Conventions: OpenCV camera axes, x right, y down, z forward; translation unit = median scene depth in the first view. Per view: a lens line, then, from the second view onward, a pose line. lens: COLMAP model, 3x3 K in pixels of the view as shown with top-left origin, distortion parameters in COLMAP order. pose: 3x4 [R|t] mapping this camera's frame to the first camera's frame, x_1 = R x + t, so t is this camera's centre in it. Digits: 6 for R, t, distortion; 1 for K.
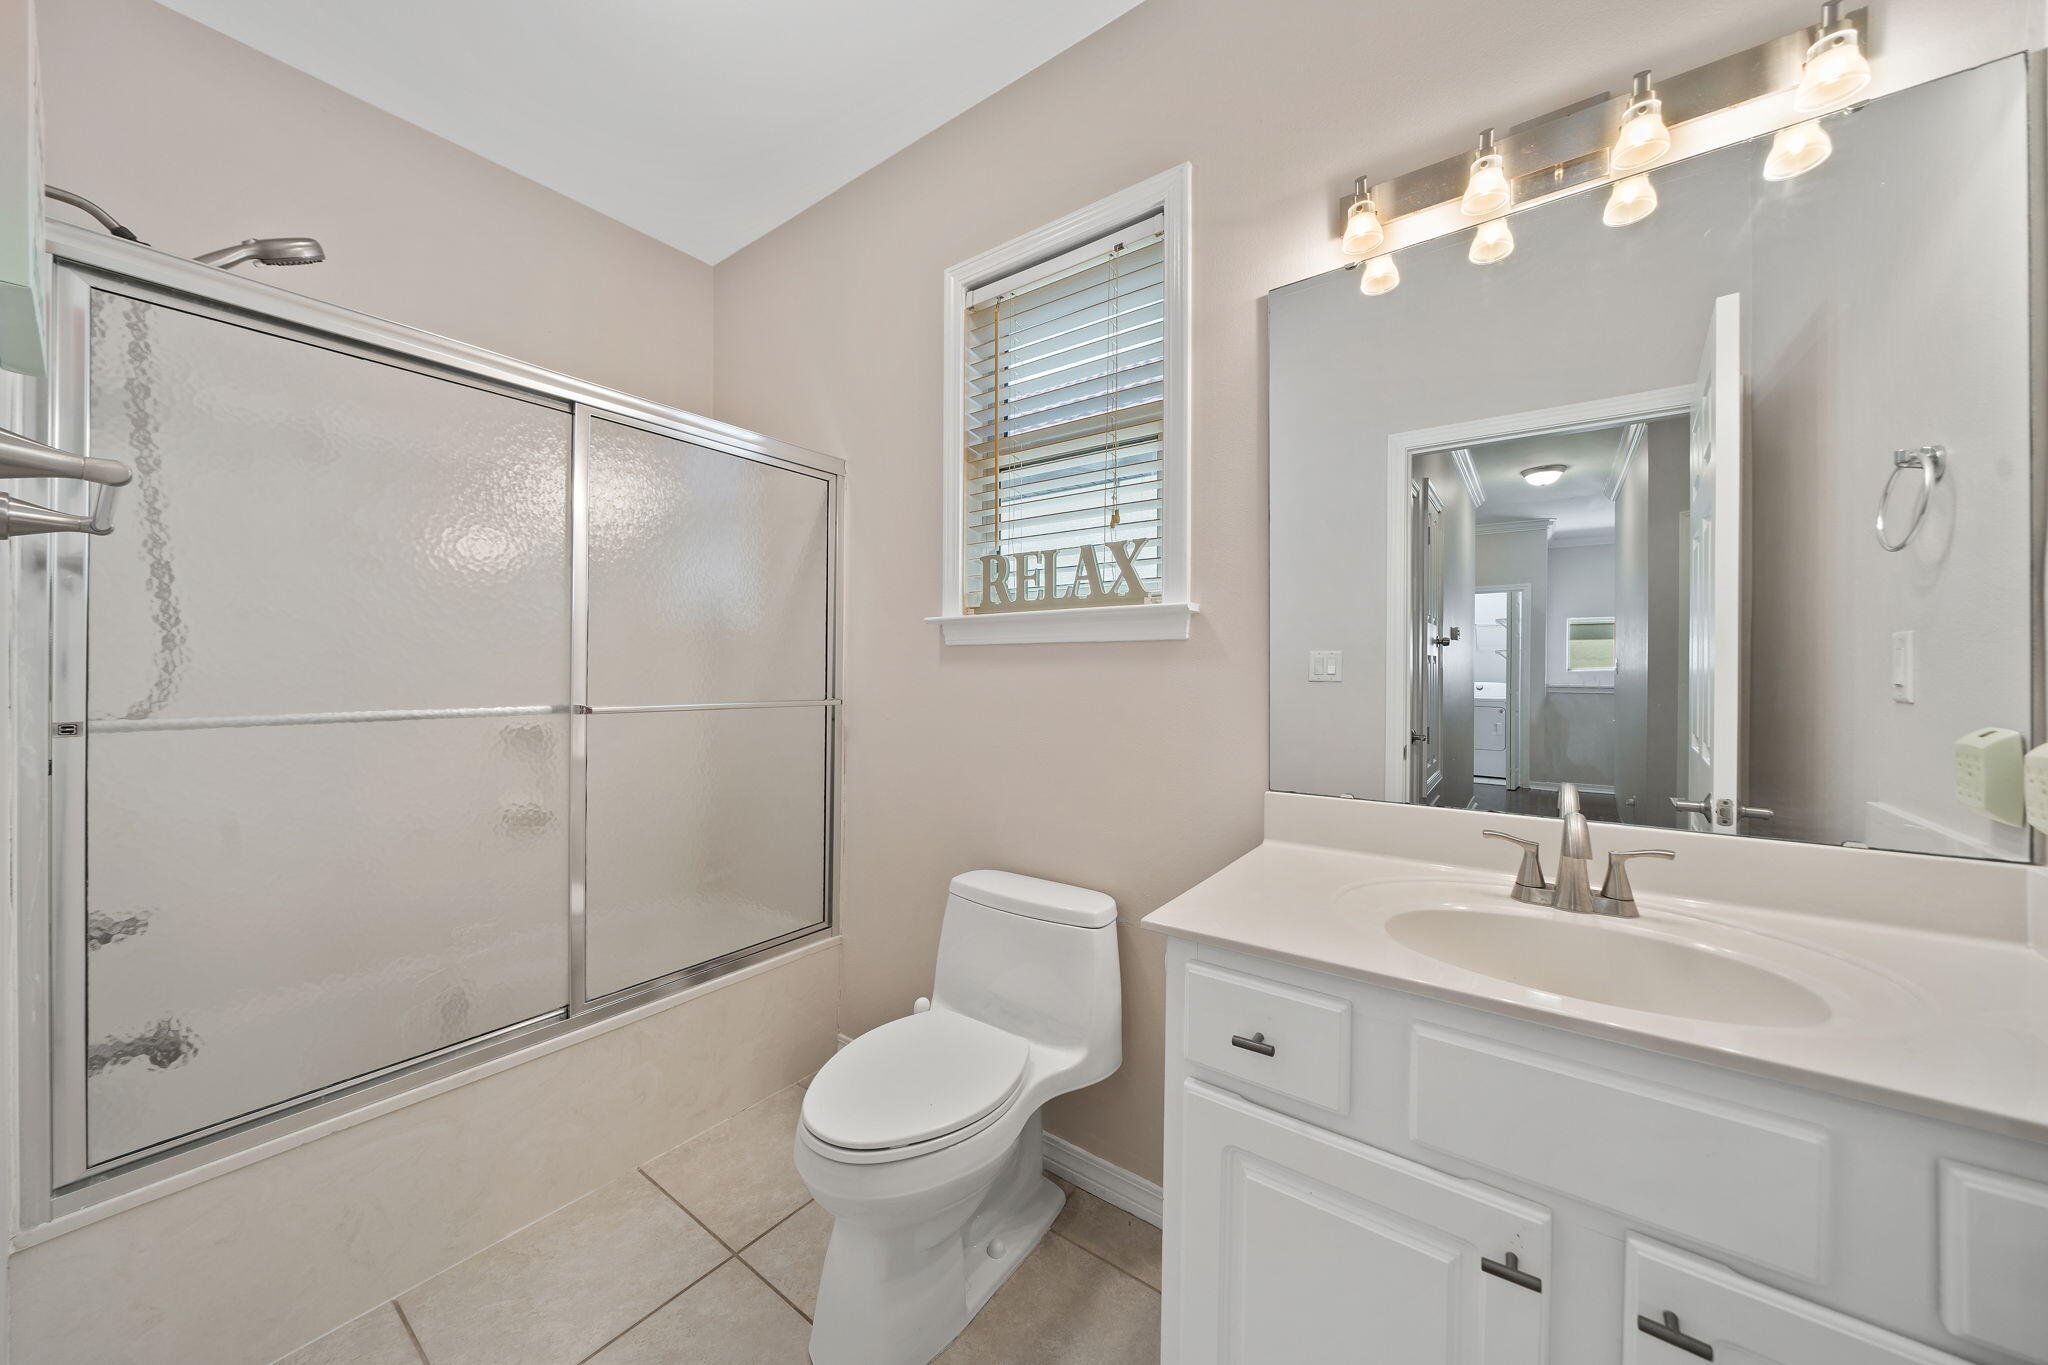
lens RADIAL K [[719.7, 0, 987.1], [0, 719.7, 677.1], [0, 0, 1]] dist [-0.014487, 0.000015]
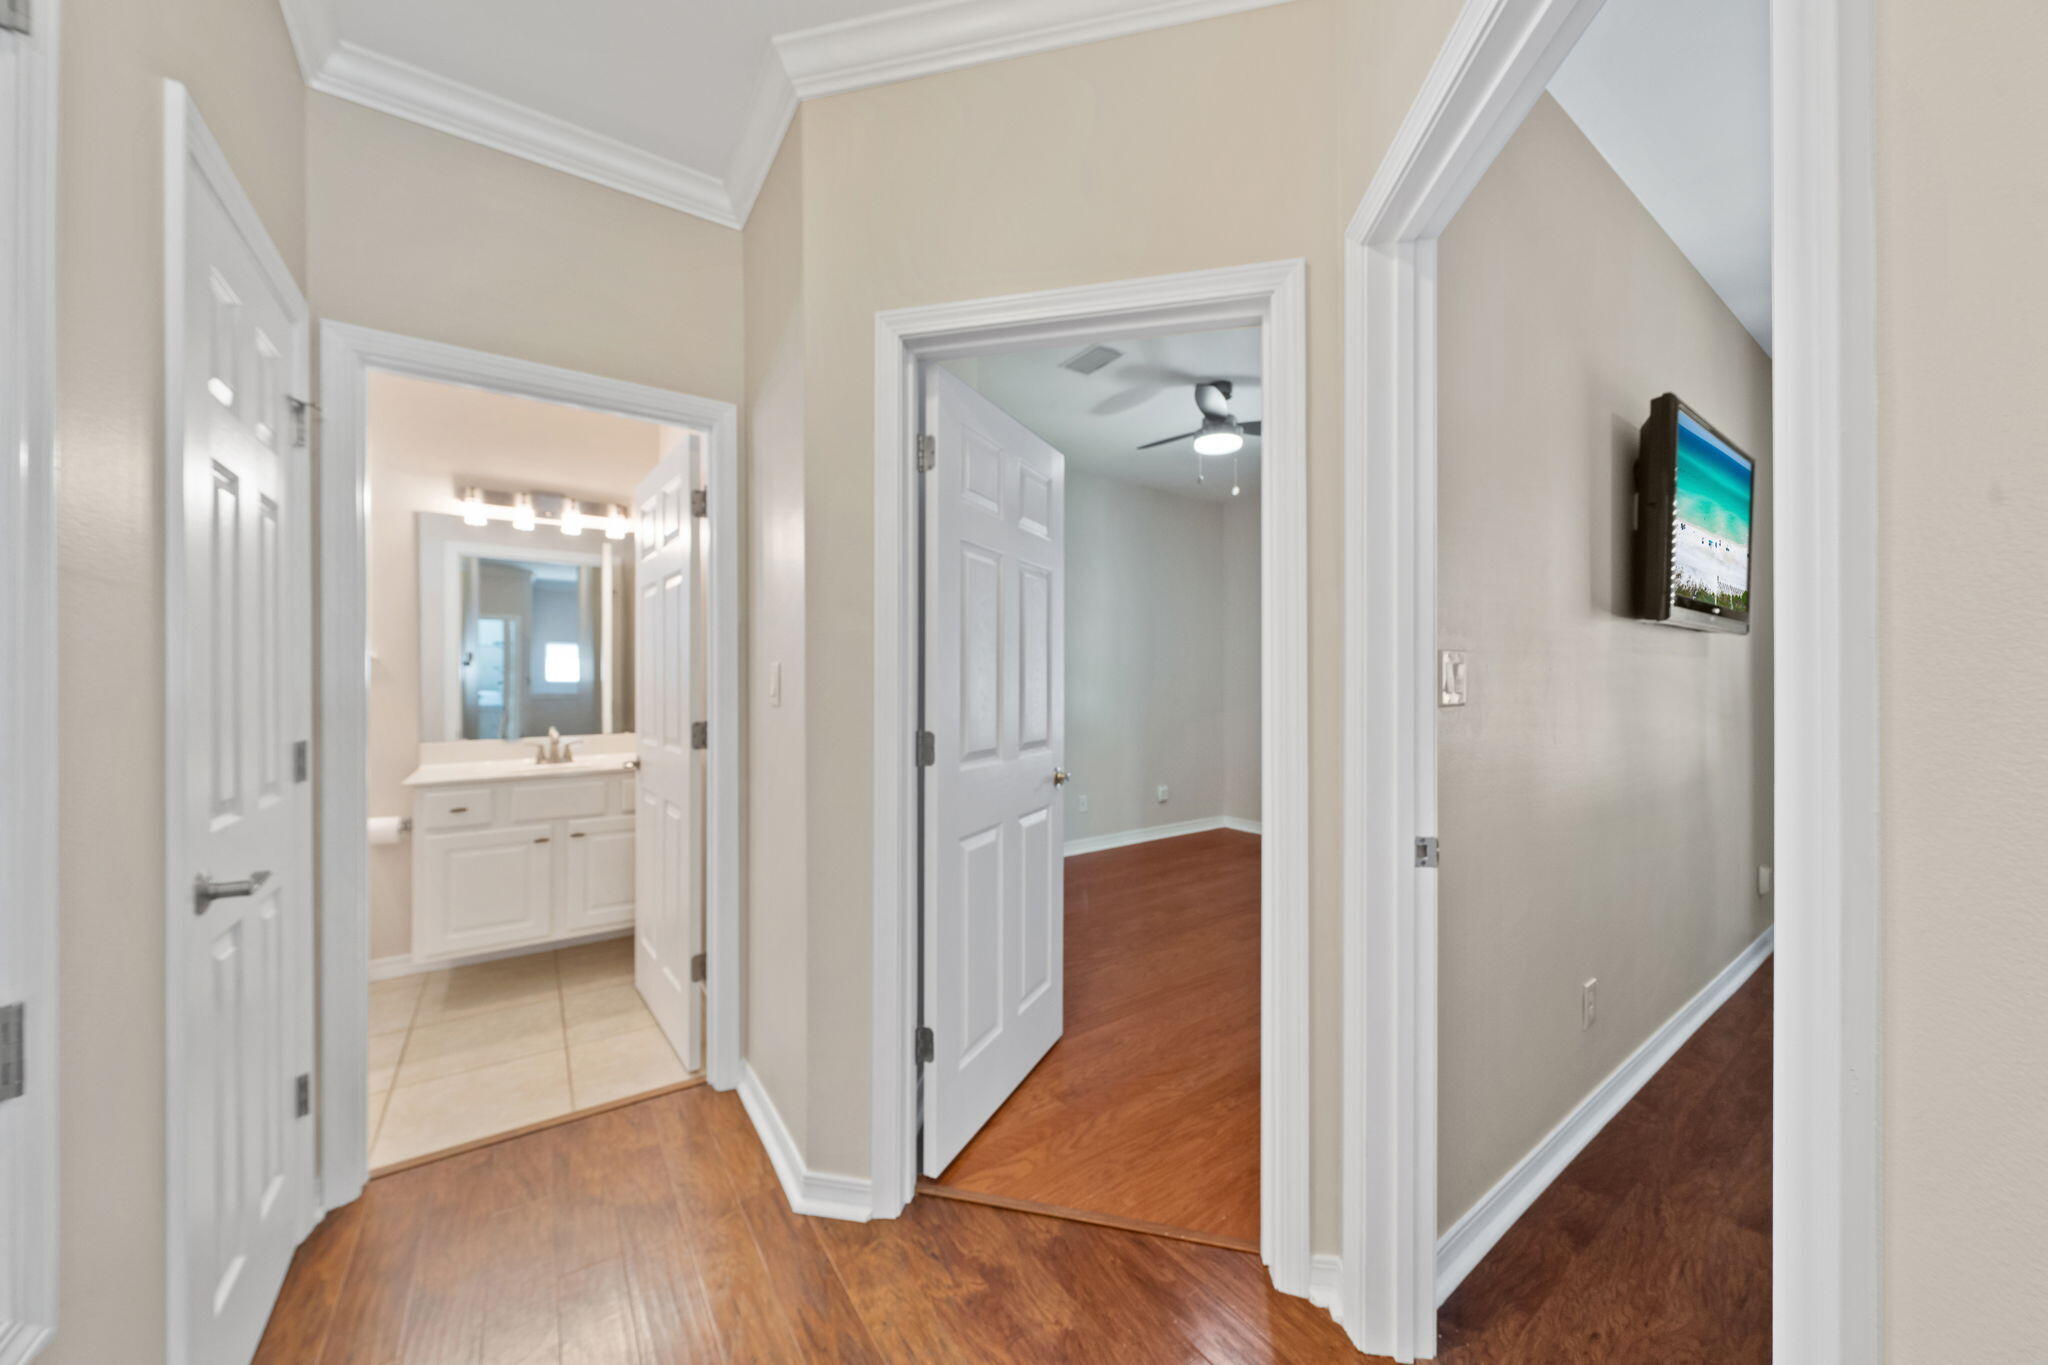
lens RADIAL K [[708.4, 0, 1017.6], [0, 708.4, 676.6], [0, 0, 1]] dist [0.001118, -0.000031]
pose [[0.294953, -0.003238, 0.955506, -1.392452], [0.014790, 0.999890, -0.001177, -0.014583], [-0.955397, 0.014479, 0.294969, -1.677571]]
